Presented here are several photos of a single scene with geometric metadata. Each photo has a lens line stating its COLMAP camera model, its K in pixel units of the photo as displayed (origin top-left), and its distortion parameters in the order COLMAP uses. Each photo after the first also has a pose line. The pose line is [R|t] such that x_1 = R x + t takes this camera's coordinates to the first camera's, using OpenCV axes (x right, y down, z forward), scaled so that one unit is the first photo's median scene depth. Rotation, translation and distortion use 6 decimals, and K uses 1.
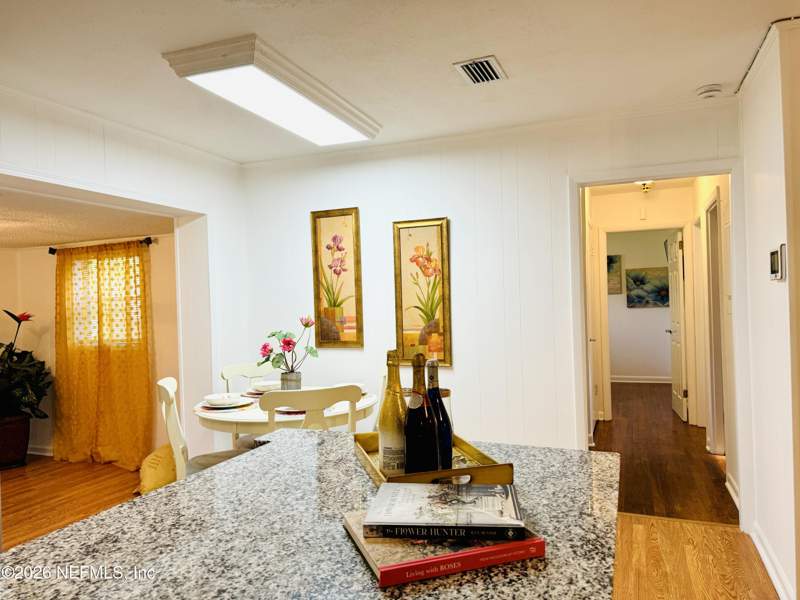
lens RADIAL K [[559.8, 0, 400.0], [0, 559.8, 300.0], [0, 0, 1]] dist [0.129083, -0.142690]
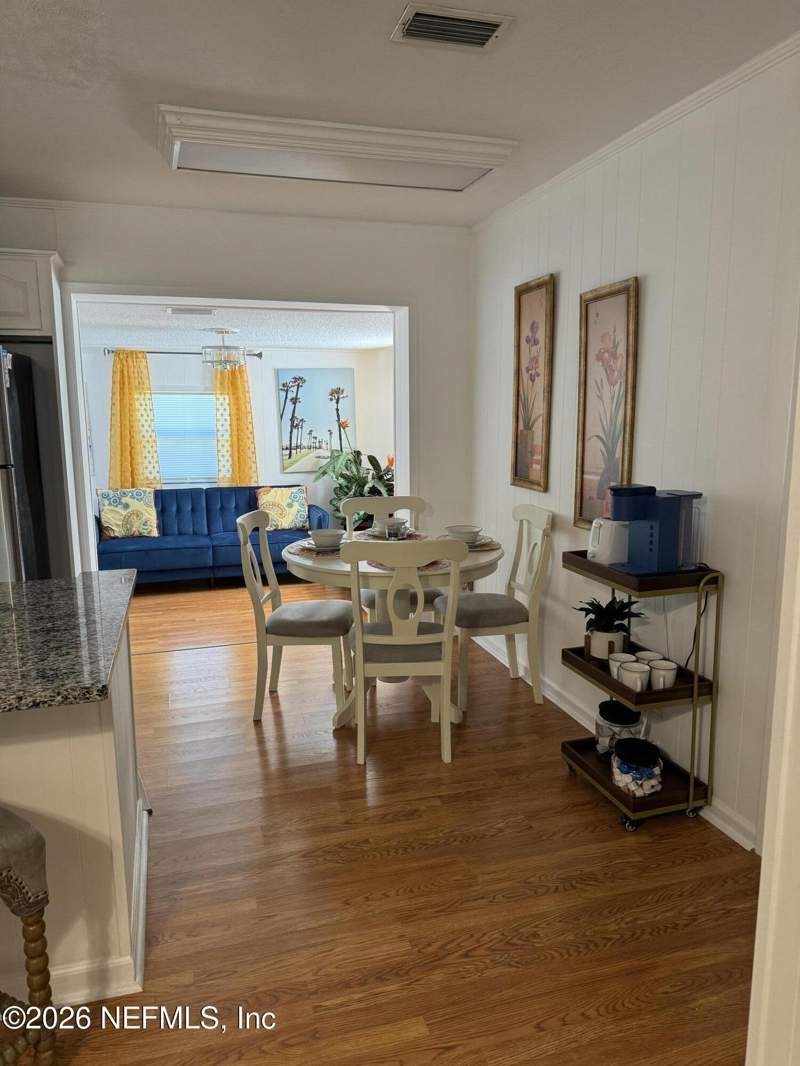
lens RADIAL K [[746.0, 0, 388.1], [0, 746.0, 531.2], [0, 0, 1]] dist [0.129083, -0.142690]
pose [[0.635459, 0.143316, -0.758717, 0.522323], [-0.004857, 0.983346, 0.181678, -0.033819], [0.772119, -0.111764, 0.625572, 0.291112]]
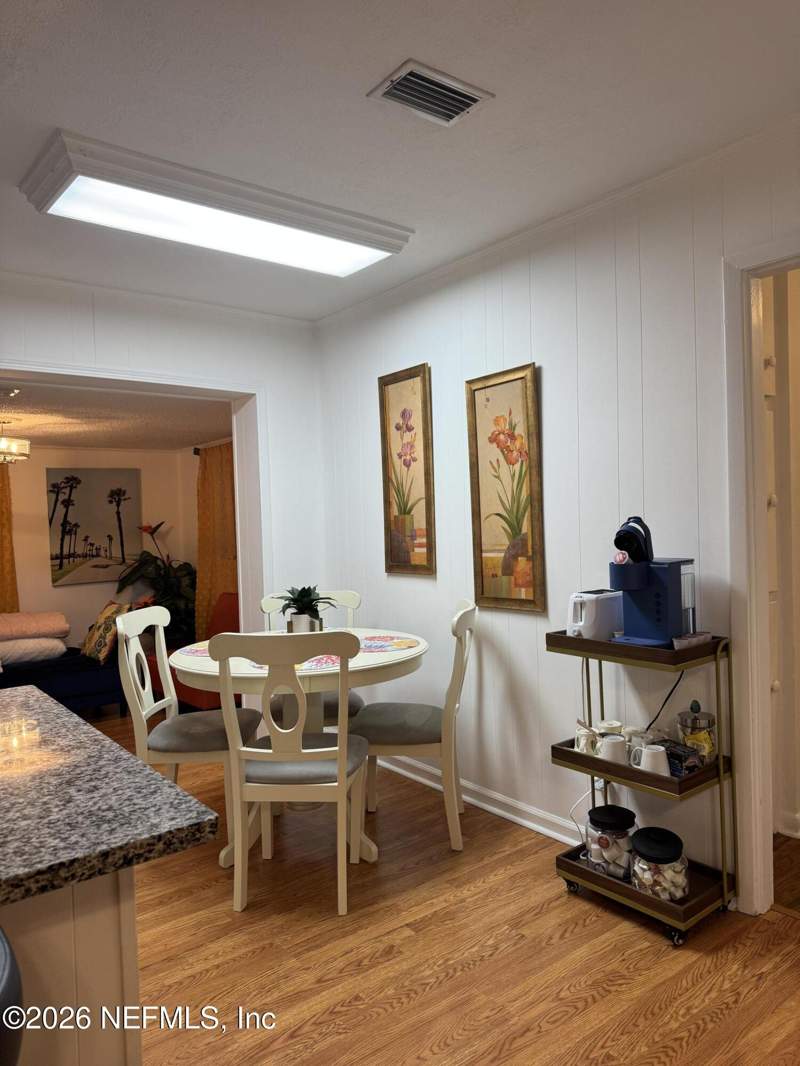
lens RADIAL K [[746.0, 0, 388.1], [0, 746.0, 531.2], [0, 0, 1]] dist [0.129083, -0.142690]
pose [[0.868501, 0.008534, -0.495614, 0.335741], [0.007922, 0.999485, 0.031094, 0.004573], [0.495624, -0.030931, 0.867986, 0.211533]]
